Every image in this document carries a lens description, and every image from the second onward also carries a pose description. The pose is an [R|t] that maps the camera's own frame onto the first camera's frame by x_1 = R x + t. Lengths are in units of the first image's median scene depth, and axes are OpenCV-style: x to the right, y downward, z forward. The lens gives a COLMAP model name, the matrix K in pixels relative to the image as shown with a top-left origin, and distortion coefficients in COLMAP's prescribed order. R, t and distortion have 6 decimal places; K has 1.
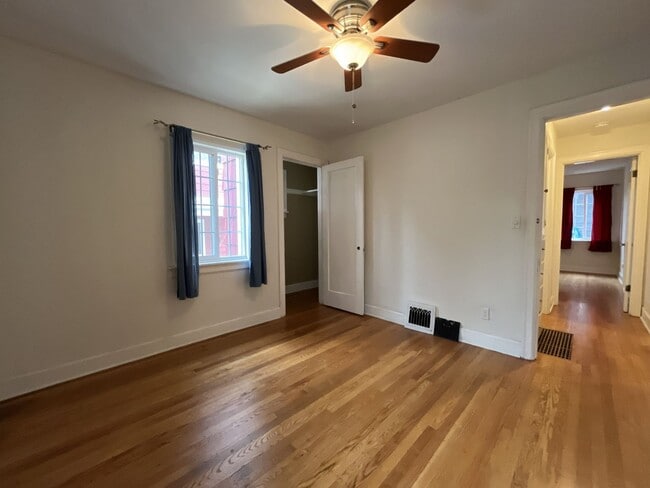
lens RADIAL K [[262.2, 0, 325.3], [0, 262.2, 244.4], [0, 0, 1]] dist [-0.001738, -0.001106]
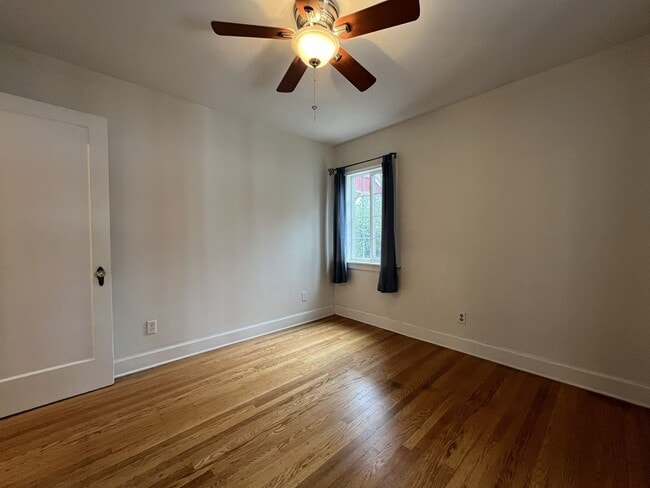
lens RADIAL K [[262.2, 0, 324.1], [0, 262.2, 242.0], [0, 0, 1]] dist [-0.001738, -0.001106]
pose [[-0.999186, 0.012905, 0.038219, 0.029950], [0.016200, 0.996061, 0.087177, -0.080347], [-0.036943, 0.087726, -0.995459, 1.360937]]
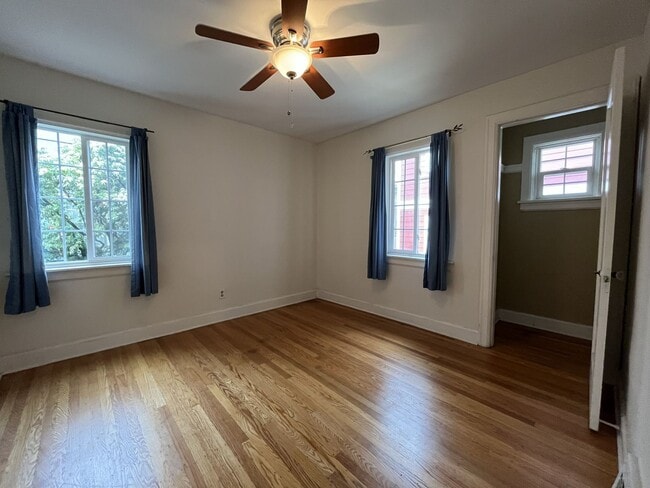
lens RADIAL K [[262.2, 0, 325.1], [0, 262.2, 244.1], [0, 0, 1]] dist [-0.001738, -0.001106]
pose [[-0.031384, 0.070508, -0.997017, 0.829553], [-0.063795, 0.995334, 0.072397, -0.050129], [0.997469, 0.065876, -0.026740, 0.822869]]
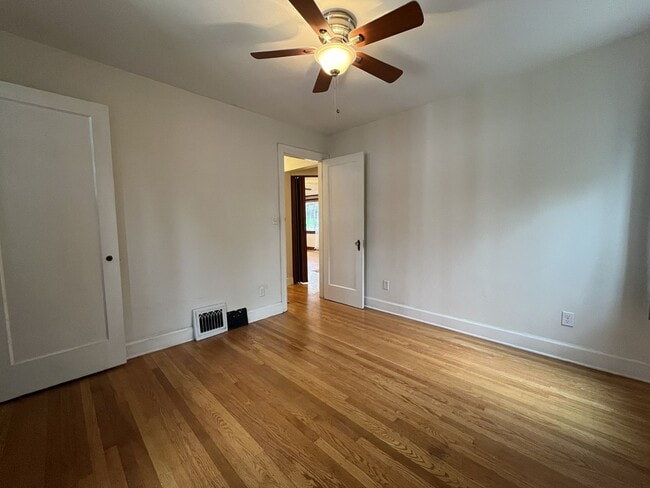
lens RADIAL K [[262.2, 0, 325.2], [0, 262.2, 244.1], [0, 0, 1]] dist [-0.001738, -0.001106]
pose [[-0.006024, -0.074057, 0.997236, -0.694636], [0.074094, 0.994480, 0.074300, -0.038818], [-0.997233, 0.074336, -0.000504, 0.742145]]
